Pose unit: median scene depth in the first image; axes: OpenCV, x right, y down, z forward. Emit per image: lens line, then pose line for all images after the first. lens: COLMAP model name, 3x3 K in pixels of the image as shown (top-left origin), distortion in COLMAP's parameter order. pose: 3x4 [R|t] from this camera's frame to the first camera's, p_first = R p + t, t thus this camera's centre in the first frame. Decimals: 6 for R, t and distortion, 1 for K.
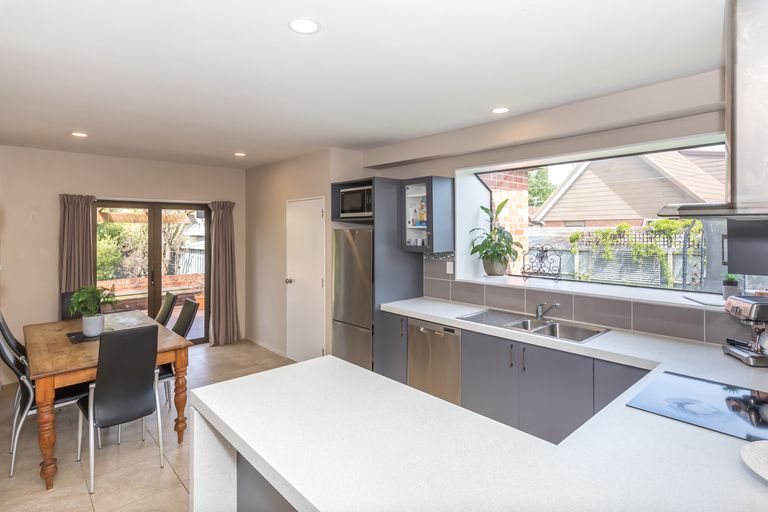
lens RADIAL K [[403.9, 0, 382.0], [0, 403.9, 228.2], [0, 0, 1]] dist [0.032504, 0.001003]
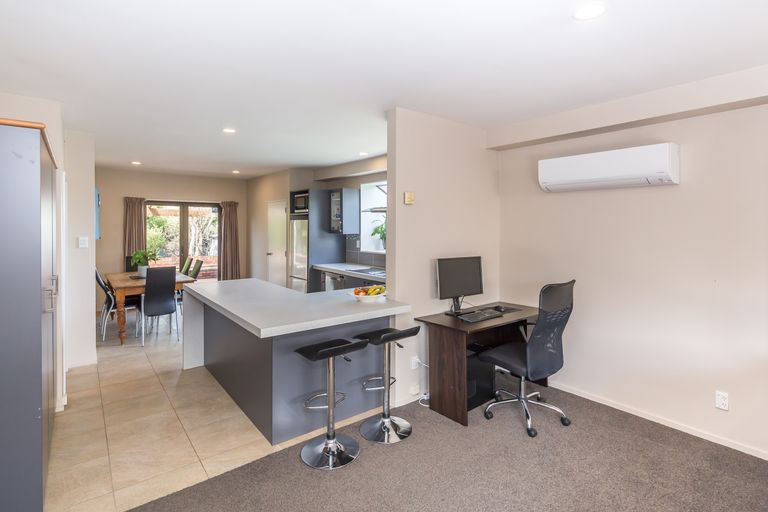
lens RADIAL K [[382.3, 0, 385.0], [0, 382.3, 226.5], [0, 0, 1]] dist [0.084701, -0.000235]
pose [[0.997691, 0.006351, -0.067620, 0.365446], [-0.005848, 0.999954, 0.007627, 0.014760], [0.067666, -0.007214, 0.997682, -0.510252]]
